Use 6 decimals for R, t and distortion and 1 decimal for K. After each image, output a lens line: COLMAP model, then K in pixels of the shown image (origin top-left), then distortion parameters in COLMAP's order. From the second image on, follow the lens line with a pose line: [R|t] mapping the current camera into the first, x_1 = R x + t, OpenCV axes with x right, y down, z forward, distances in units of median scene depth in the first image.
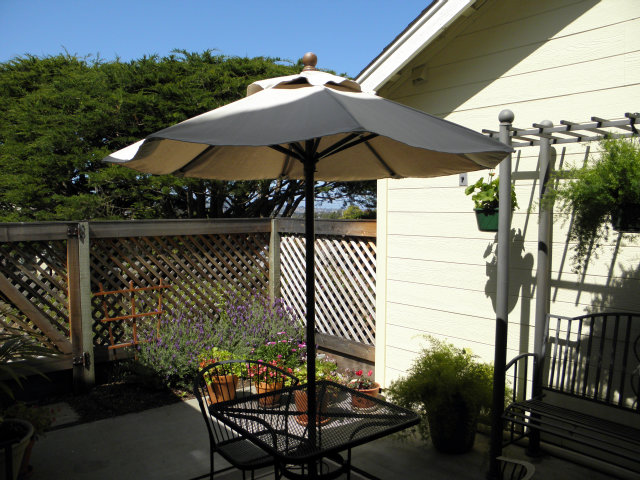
lens RADIAL K [[532.1, 0, 320.0], [0, 532.1, 223.9], [0, 0, 1]] dist [-0.082534, 0.002107]
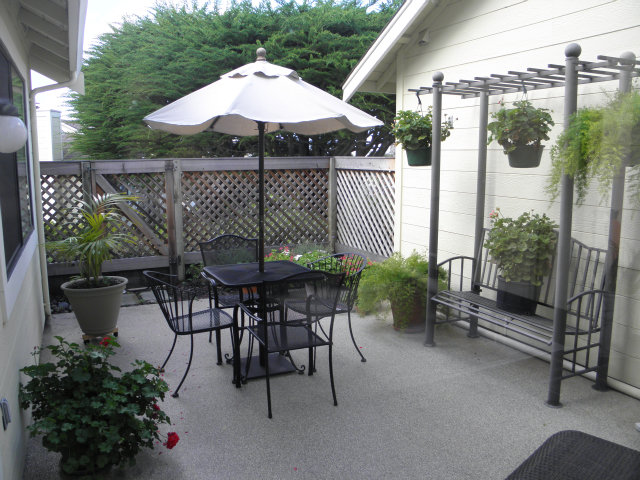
lens RADIAL K [[560.2, 0, 320.0], [0, 560.2, 240.0], [0, 0, 1]] dist [0.069339, -0.001063]
pose [[0.967579, 0.034388, -0.250216, 0.238314], [-0.000565, 0.990980, 0.134010, 0.008315], [0.252567, -0.129524, 0.958871, -0.273434]]
